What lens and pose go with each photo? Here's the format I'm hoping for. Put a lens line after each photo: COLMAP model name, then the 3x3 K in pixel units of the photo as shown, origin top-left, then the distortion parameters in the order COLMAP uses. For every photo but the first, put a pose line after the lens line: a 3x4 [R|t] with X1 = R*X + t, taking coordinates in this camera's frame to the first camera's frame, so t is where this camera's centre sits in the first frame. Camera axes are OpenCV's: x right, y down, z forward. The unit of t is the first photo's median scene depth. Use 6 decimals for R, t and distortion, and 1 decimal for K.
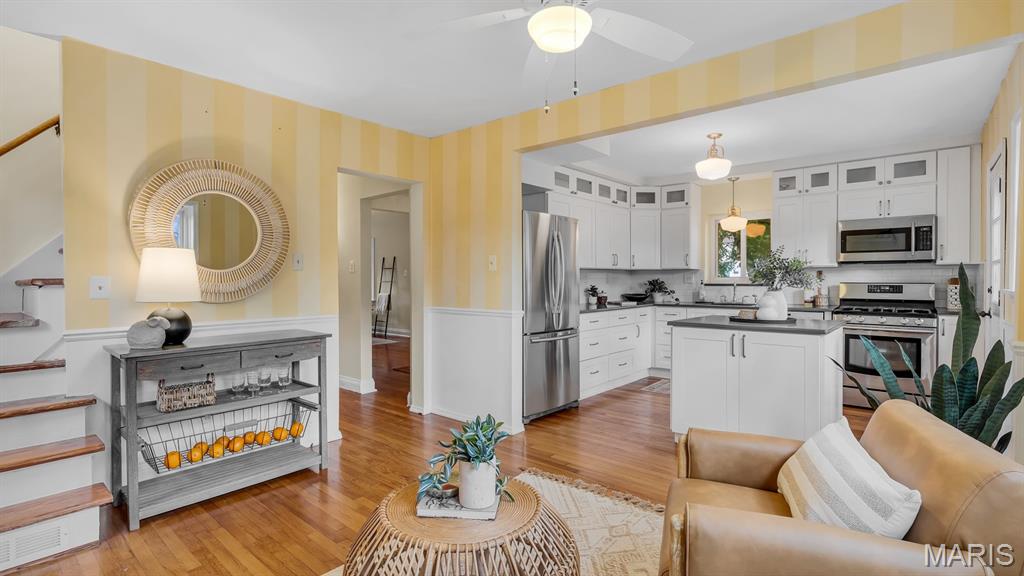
lens RADIAL K [[477.1, 0, 512.0], [0, 477.1, 288.0], [0, 0, 1]] dist [-0.002308, -0.000256]
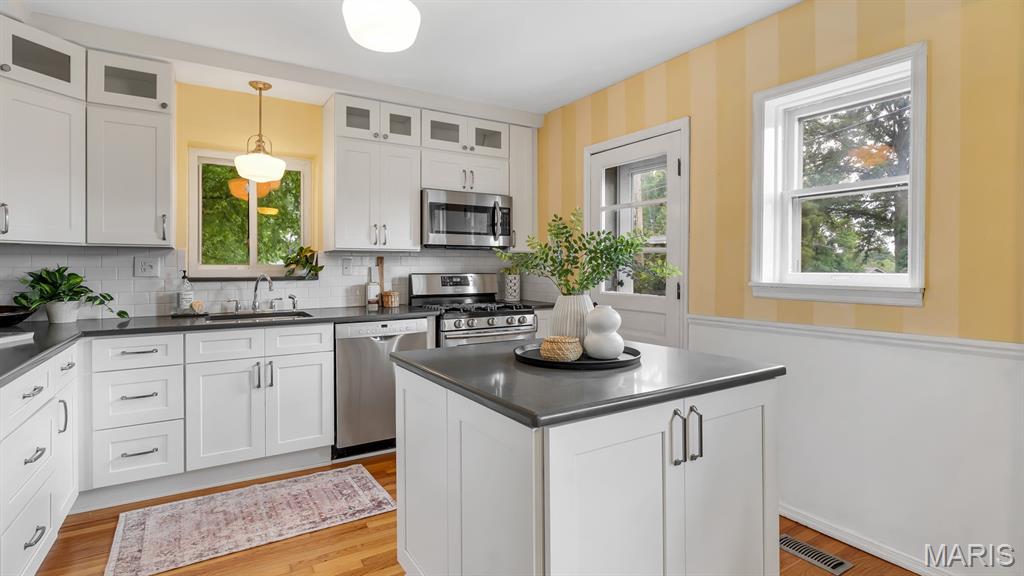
lens RADIAL K [[503.0, 0, 512.9], [0, 503.0, 269.8], [0, 0, 1]] dist [-0.000651, 0.000725]
pose [[0.283119, -0.004450, 0.959075, -0.007554], [0.015971, 0.999872, -0.000076, -0.014629], [-0.958952, 0.015339, 0.283154, 0.648026]]
